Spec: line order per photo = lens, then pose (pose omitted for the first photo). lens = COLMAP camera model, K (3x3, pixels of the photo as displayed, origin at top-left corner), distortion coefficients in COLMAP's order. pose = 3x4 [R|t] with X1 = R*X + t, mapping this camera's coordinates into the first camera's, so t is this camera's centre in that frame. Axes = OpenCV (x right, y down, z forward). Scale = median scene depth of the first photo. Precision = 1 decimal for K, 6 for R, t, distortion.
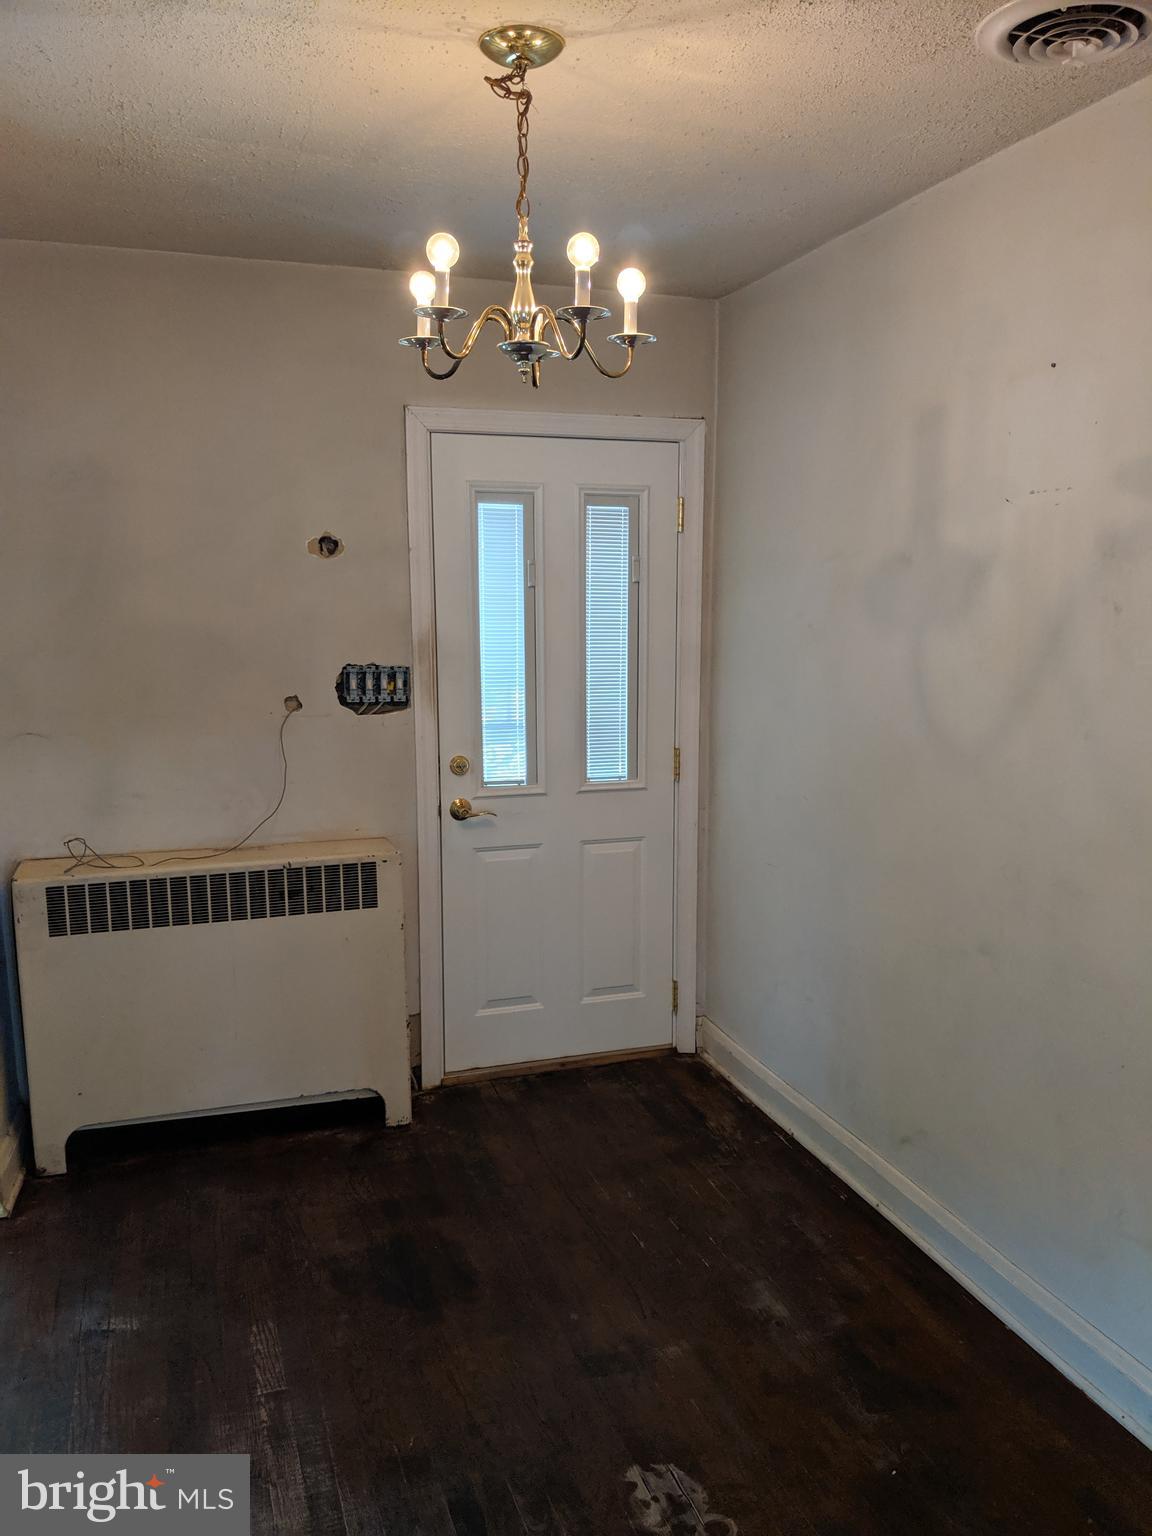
lens RADIAL K [[1231.6, 0, 568.8], [0, 1231.6, 798.9], [0, 0, 1]] dist [0.063439, -0.129171]
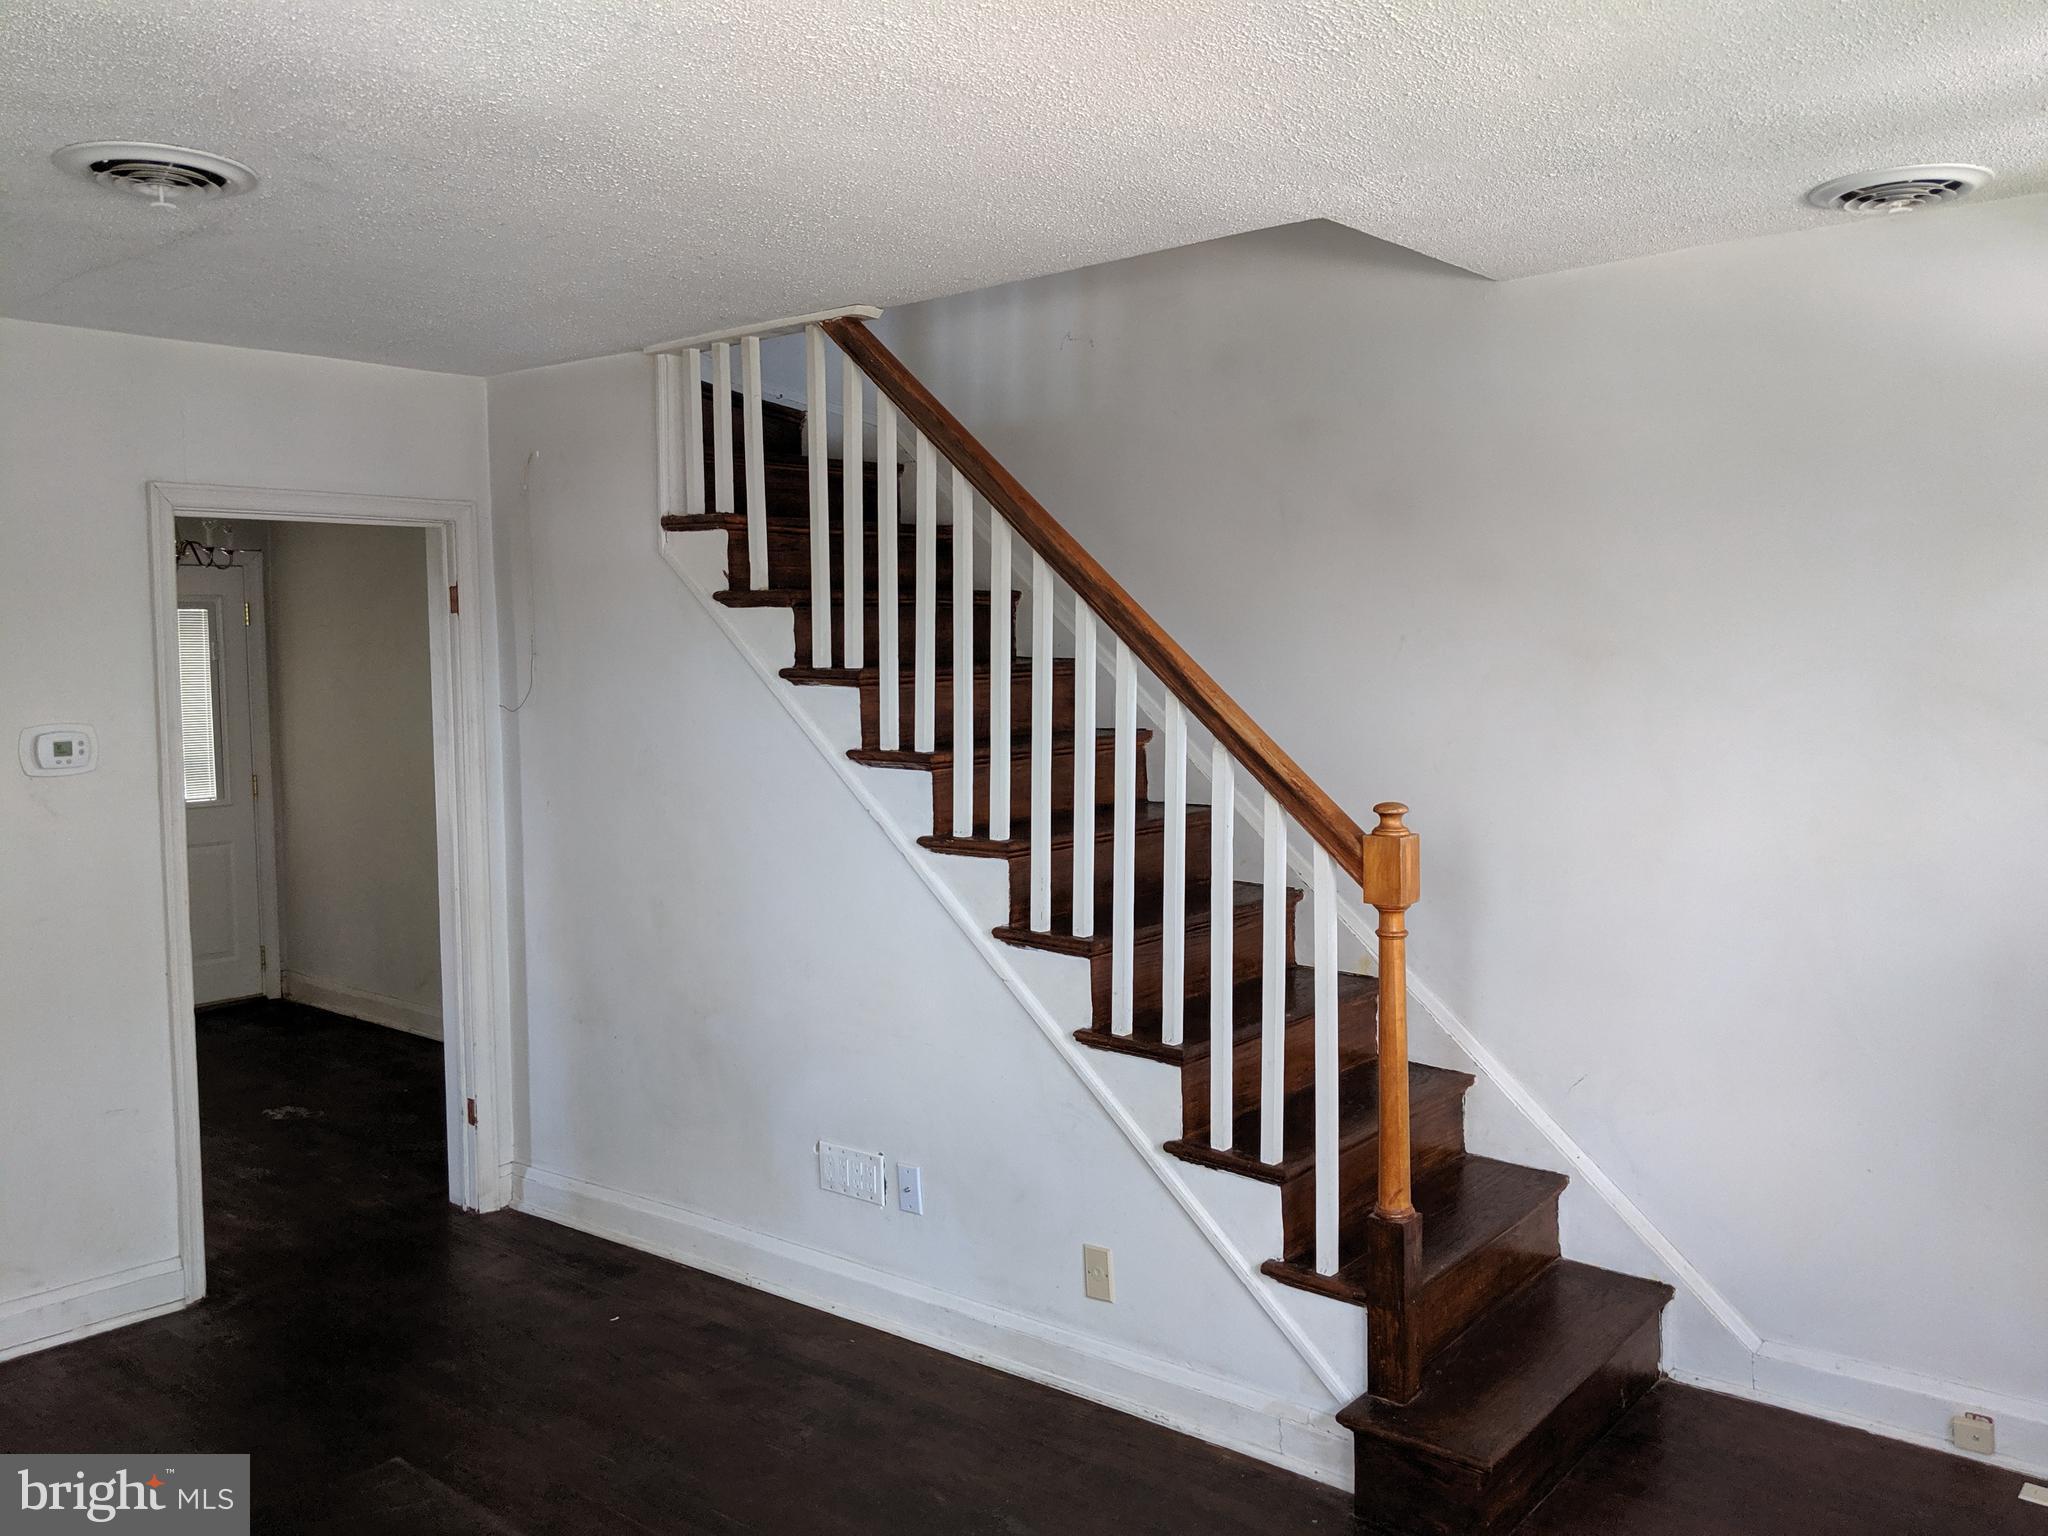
lens RADIAL K [[1642.2, 0, 1033.4], [0, 1642.2, 766.5], [0, 0, 1]] dist [0.063439, -0.129171]
pose [[0.850367, -0.047942, 0.524002, -0.161004], [0.096568, 0.993146, -0.065850, 0.175398], [-0.517254, 0.106598, 0.849168, -1.182868]]
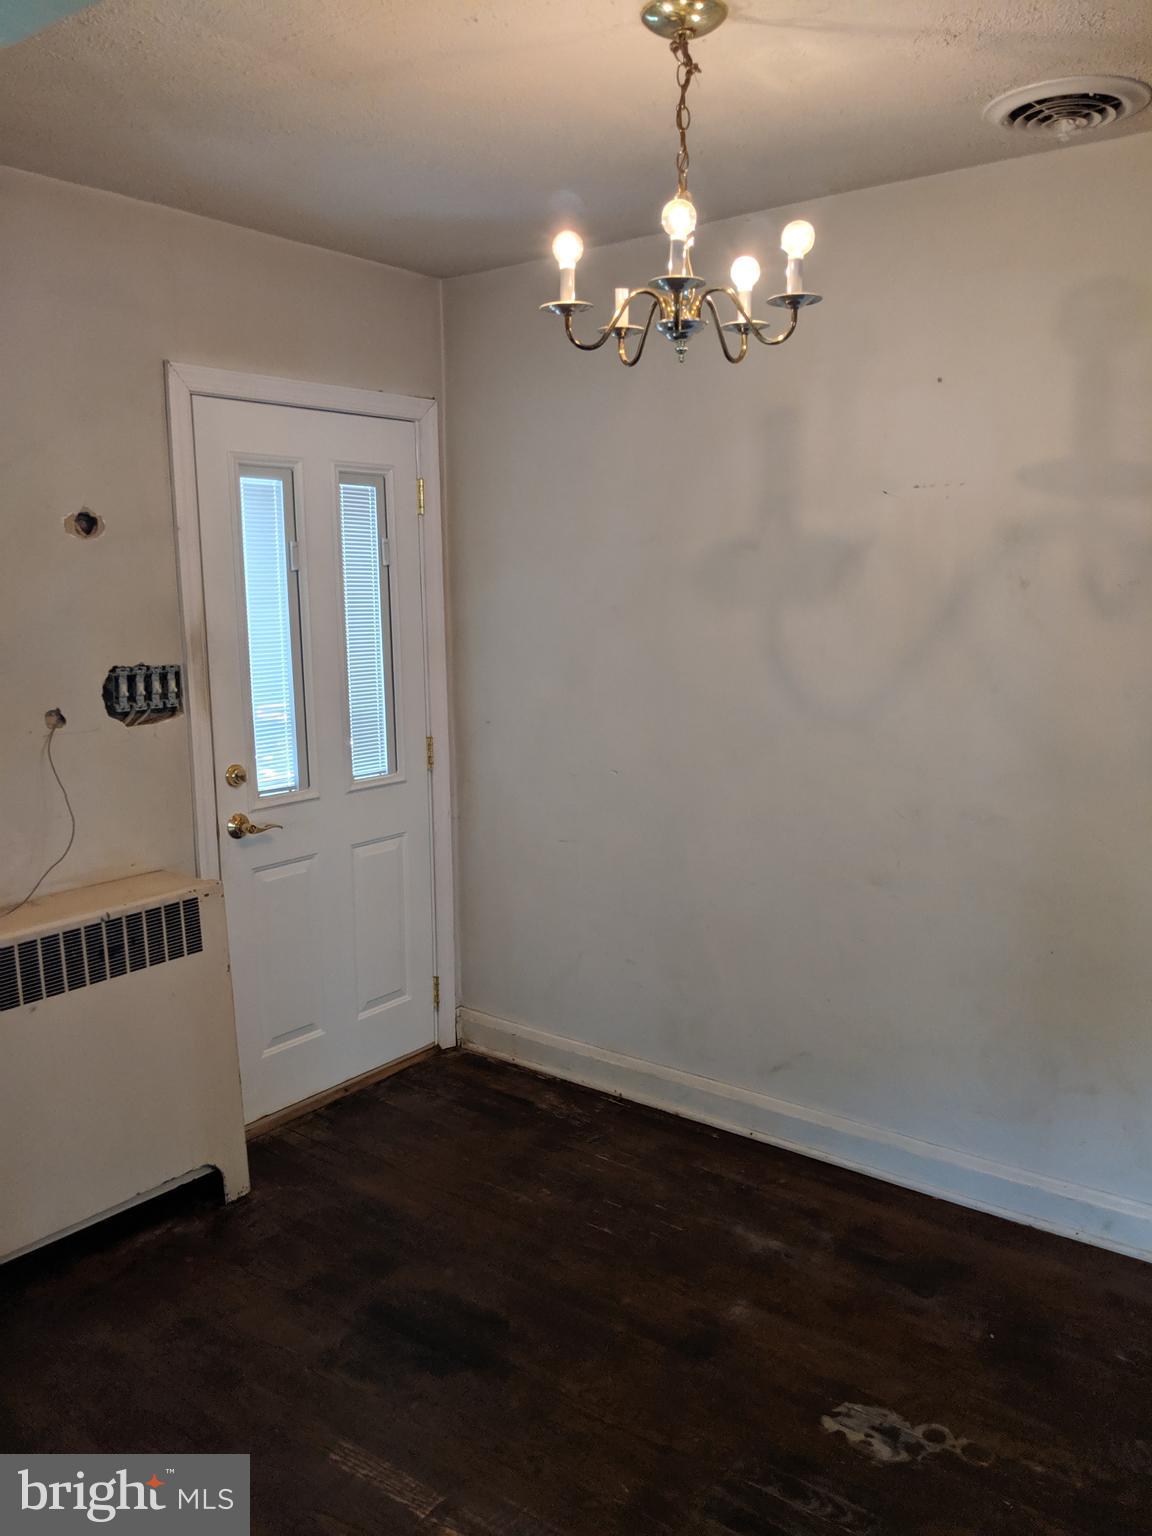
lens RADIAL K [[1231.6, 0, 578.0], [0, 1231.6, 772.2], [0, 0, 1]] dist [0.063439, -0.129171]
pose [[0.829492, -0.098666, 0.549735, -0.386633], [0.103555, 0.994376, 0.022216, -0.025197], [-0.548835, 0.038499, 0.835043, 0.139516]]
